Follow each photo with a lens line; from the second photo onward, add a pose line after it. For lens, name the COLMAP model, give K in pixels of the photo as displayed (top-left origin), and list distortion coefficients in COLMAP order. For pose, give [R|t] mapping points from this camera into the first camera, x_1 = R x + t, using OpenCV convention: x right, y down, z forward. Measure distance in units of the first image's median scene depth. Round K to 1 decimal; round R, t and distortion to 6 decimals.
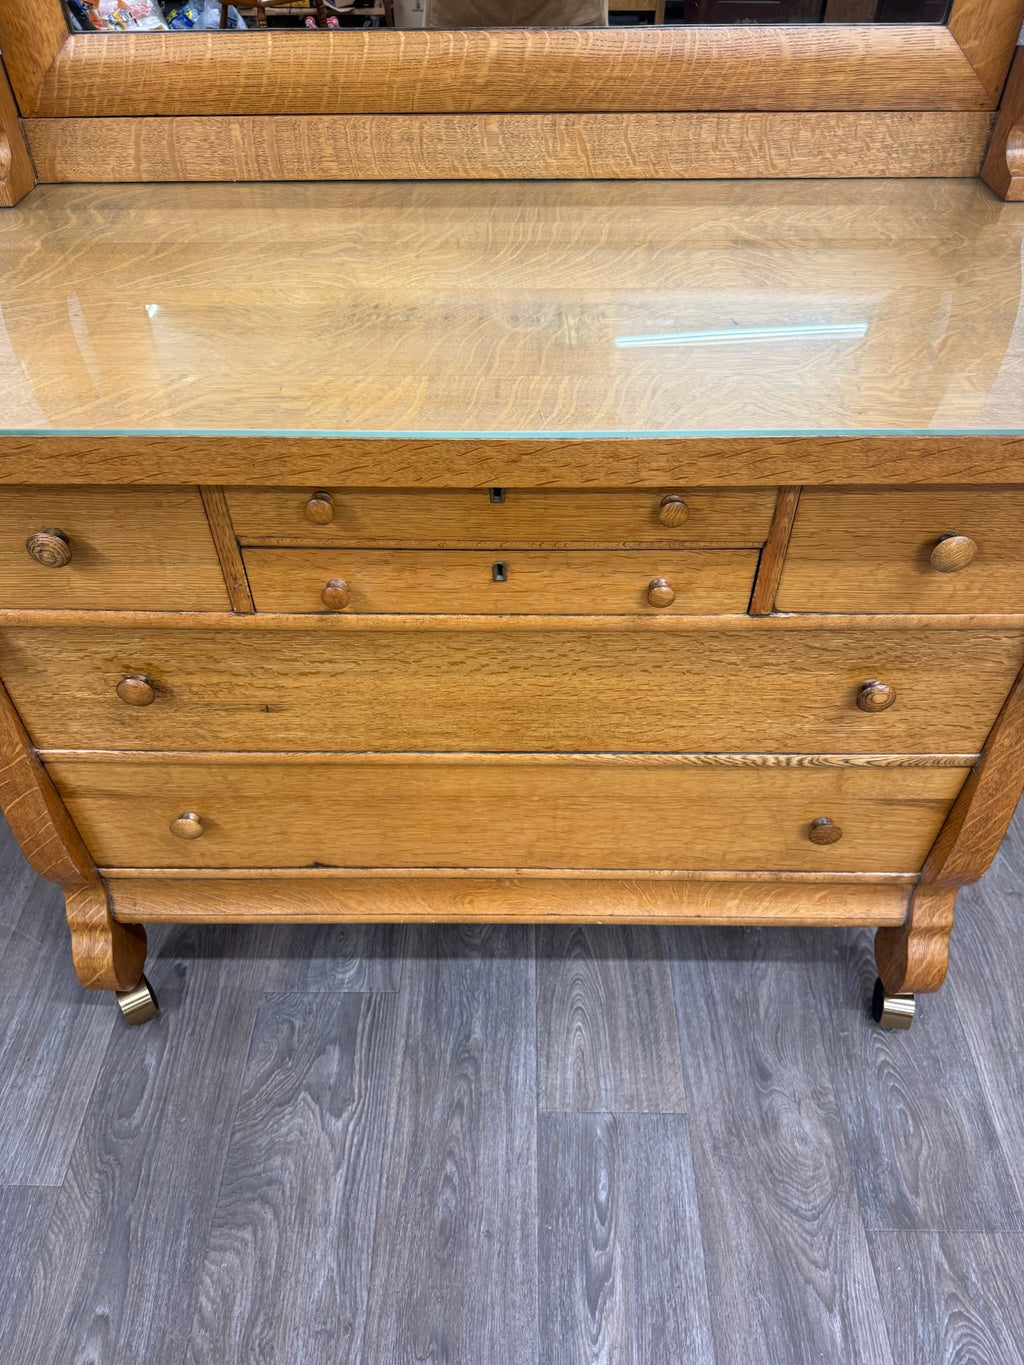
lens RADIAL K [[976.0, 0, 508.8], [0, 976.0, 684.6], [0, 0, 1]] dist [-0.002321, -0.007467]
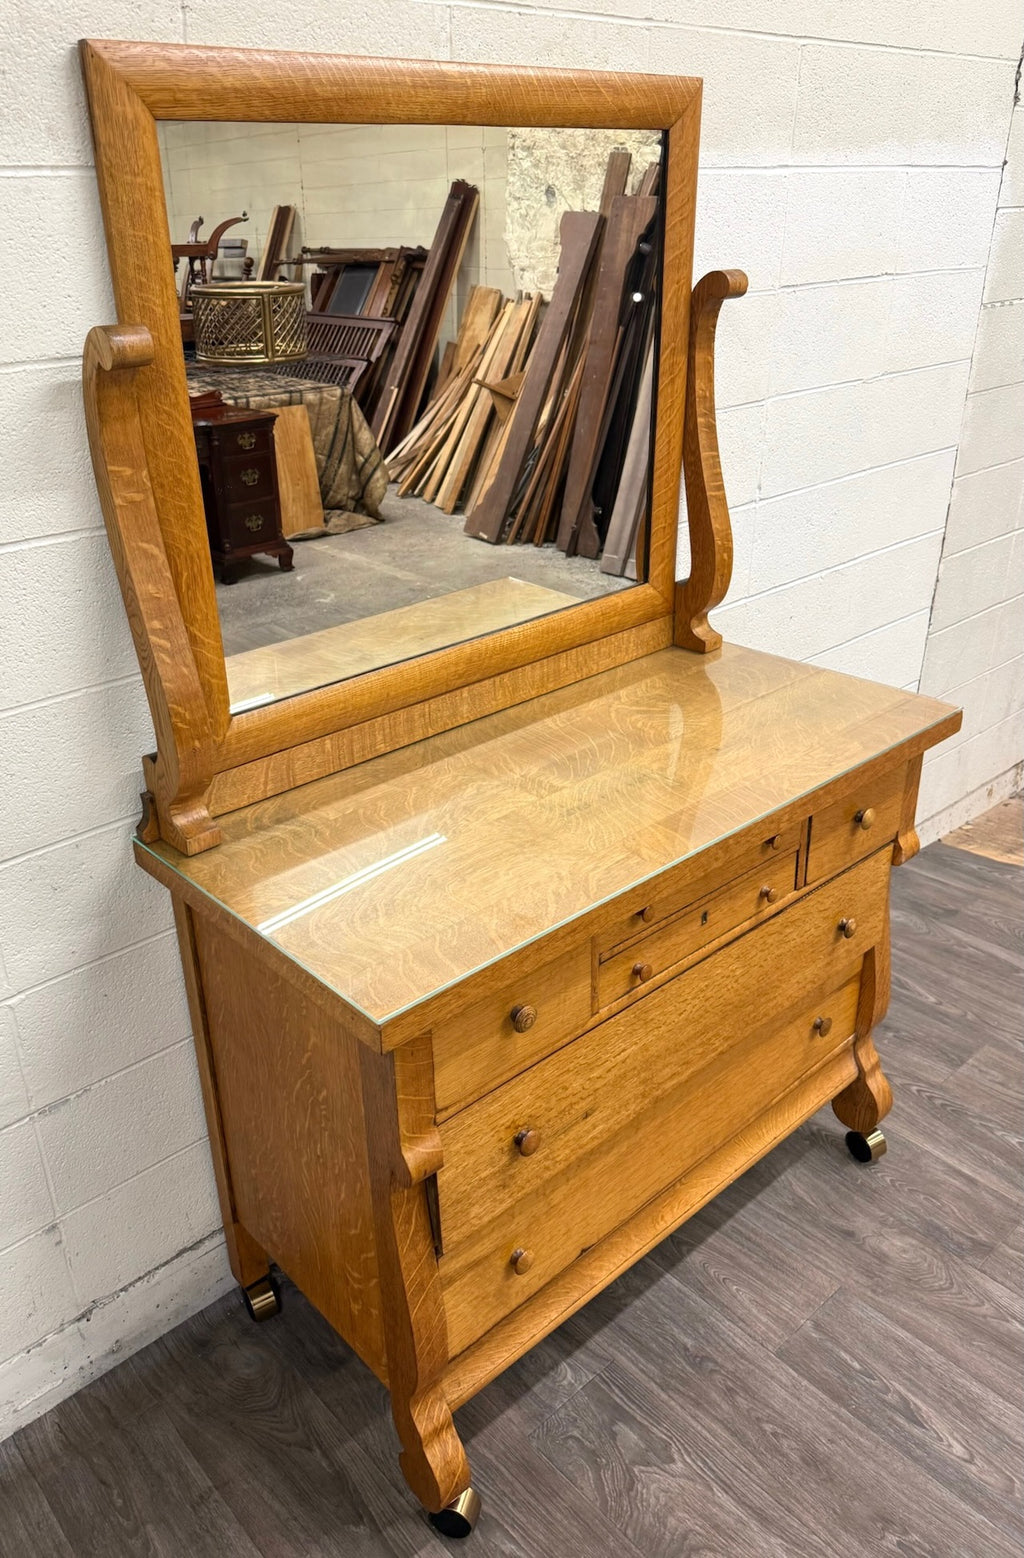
lens RADIAL K [[1162.0, 0, 458.3], [0, 1162.0, 738.0], [0, 0, 1]] dist [-0.003994, -0.002300]
pose [[0.751715, -0.285531, 0.594471, -0.966615], [0.487577, 0.847587, -0.209441, -0.115583], [-0.444064, 0.447291, 0.776362, -0.329104]]
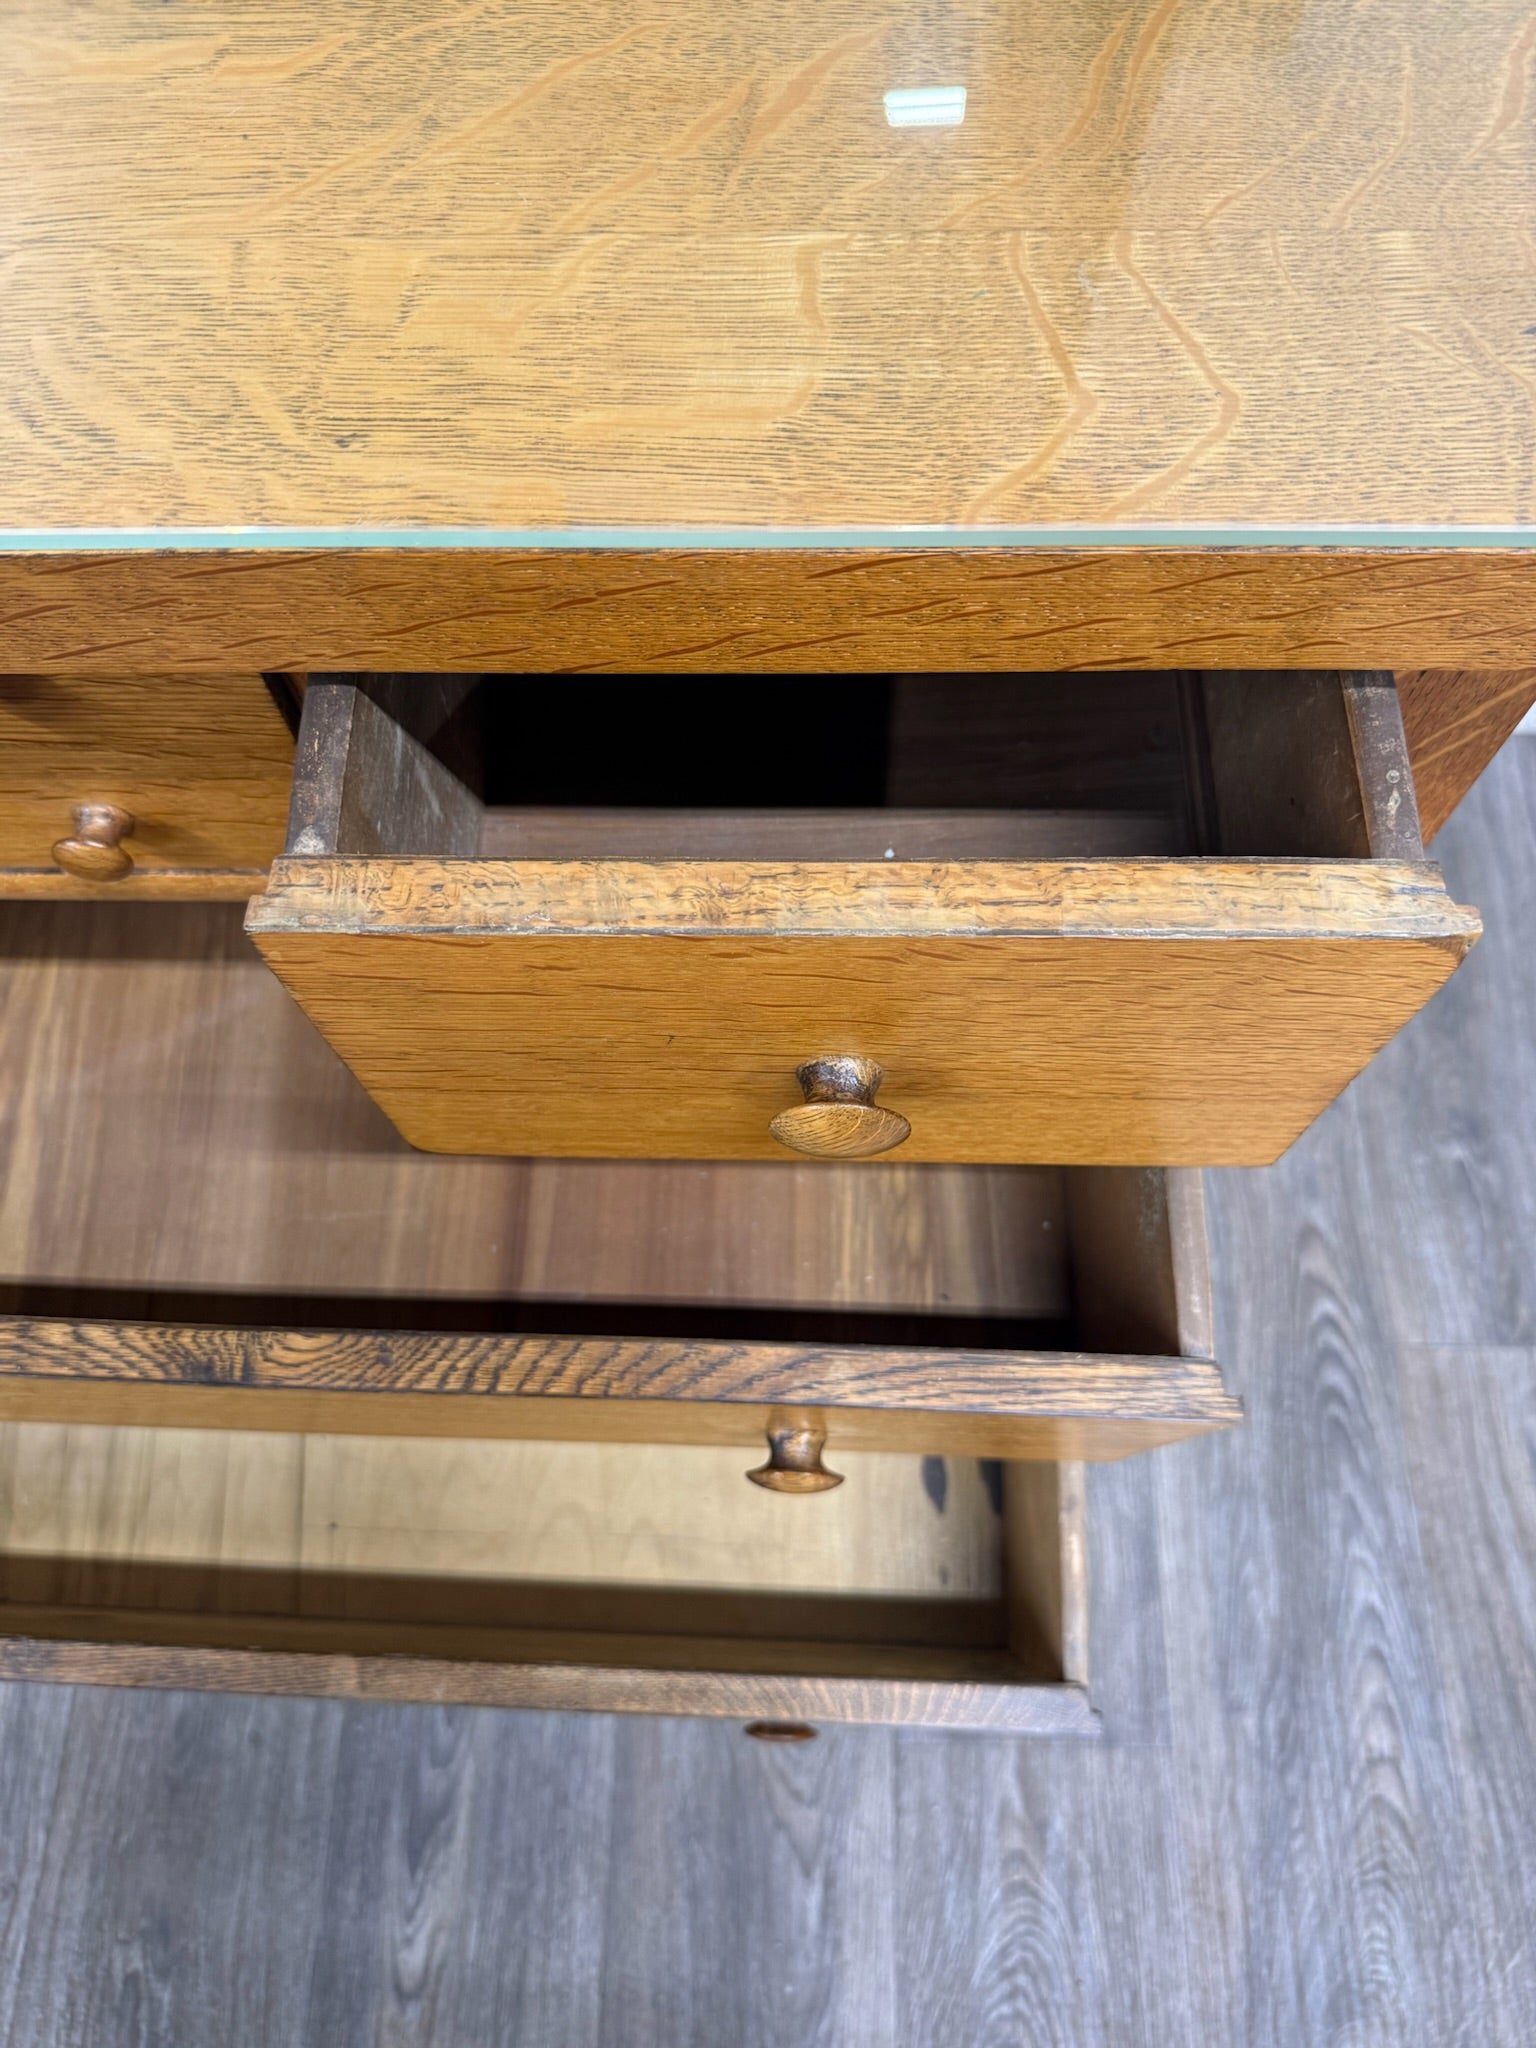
lens RADIAL K [[1464.4, 0, 763.1], [0, 1464.4, 1027.2], [0, 0, 1]] dist [-0.002321, -0.007467]
pose [[0.999897, 0.003147, -0.014012, 0.287495], [0.002615, 0.919493, 0.393097, -0.175093], [0.014121, -0.393093, 0.919390, 0.344104]]
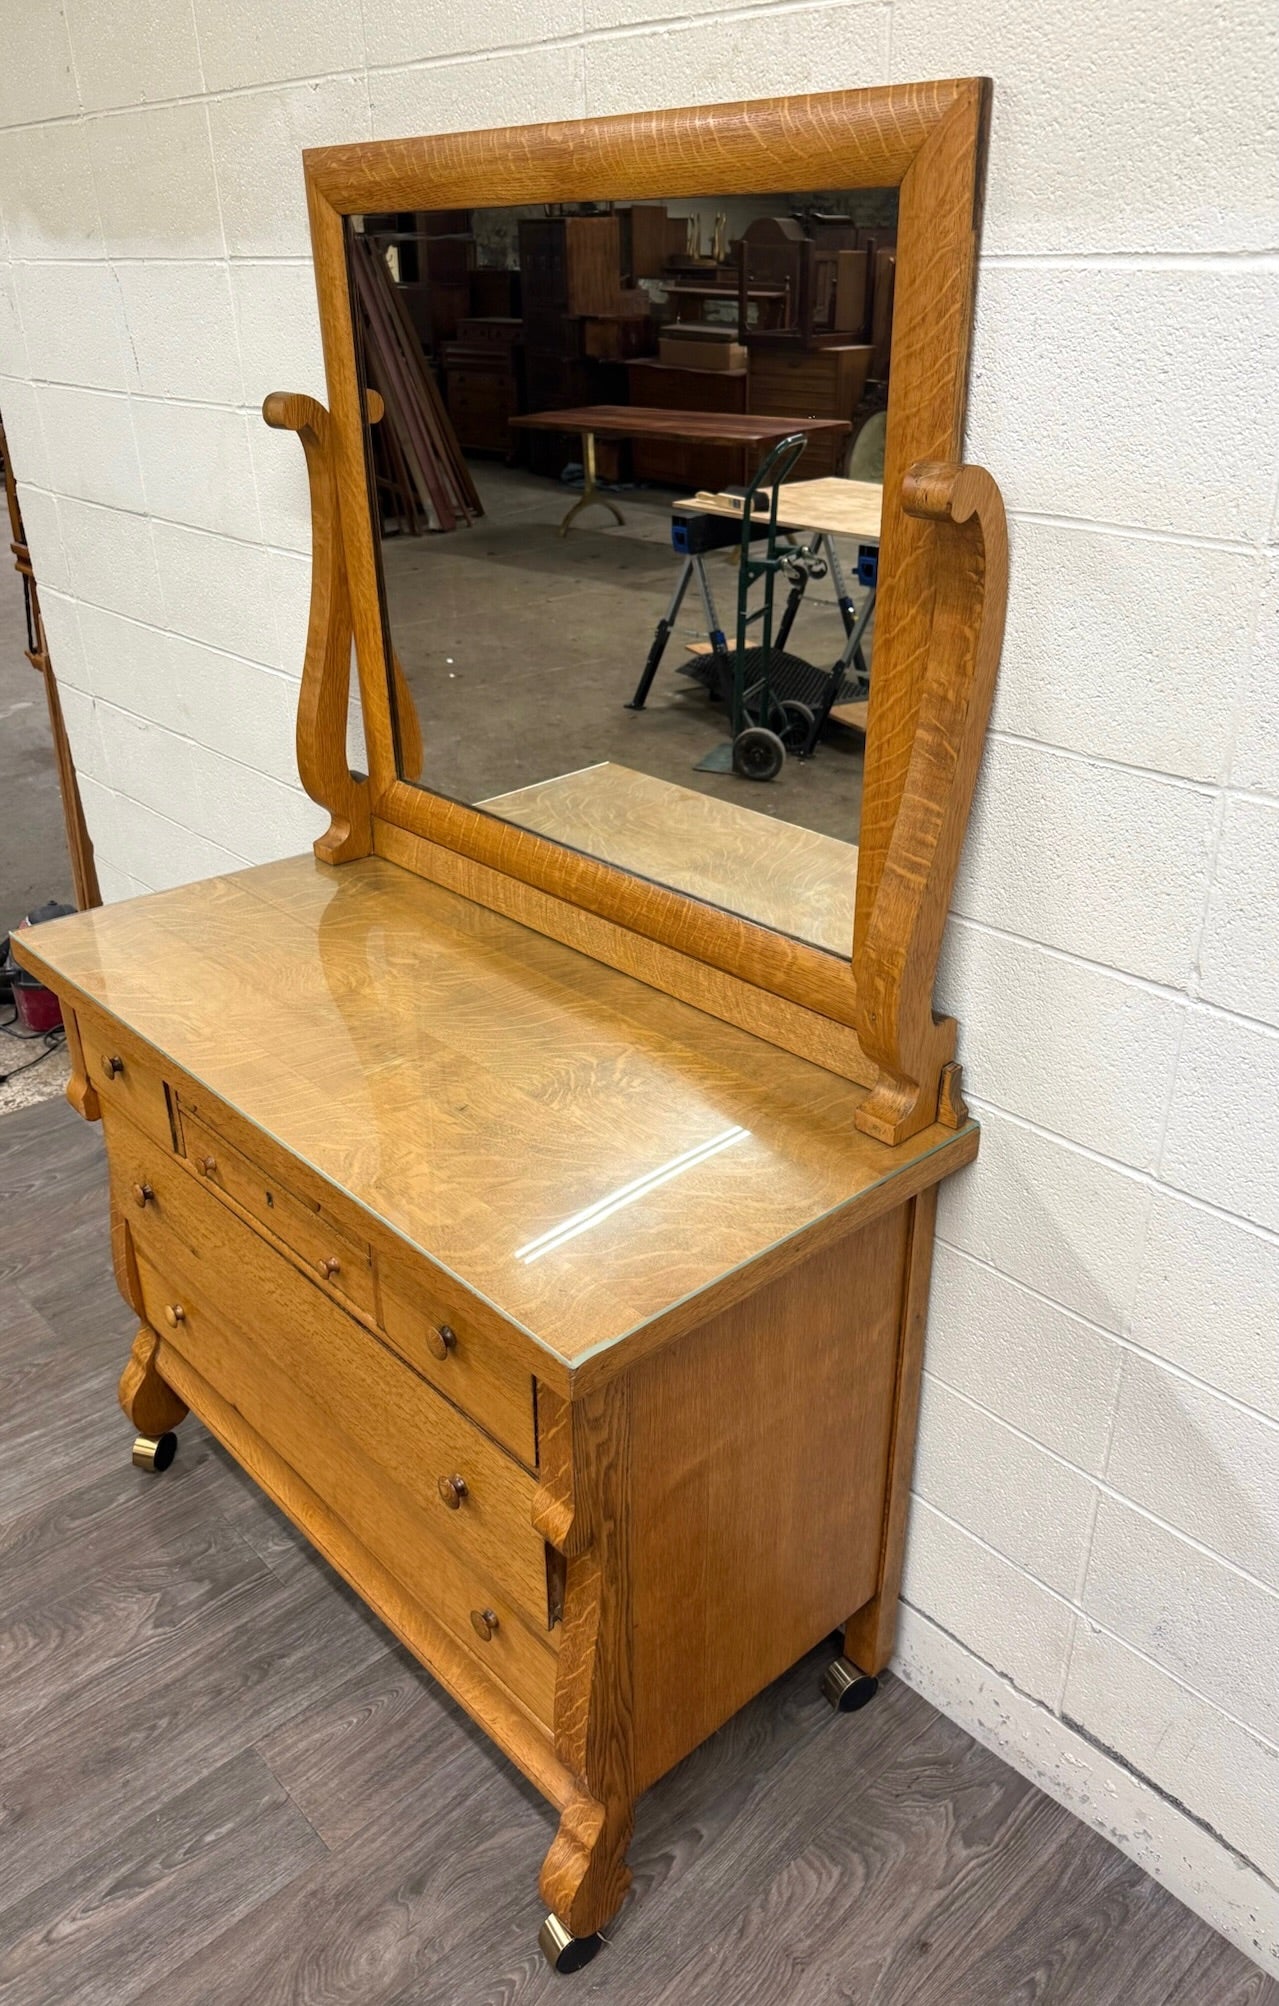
lens RADIAL K [[1453.7, 0, 646.3], [0, 1453.7, 989.9], [0, 0, 1]] dist [0.006957, -0.009441]
pose [[0.685817, 0.329108, -0.649110, 1.081861], [-0.516655, 0.848333, -0.115755, -0.275944], [0.512565, 0.414752, 0.751836, -0.262063]]
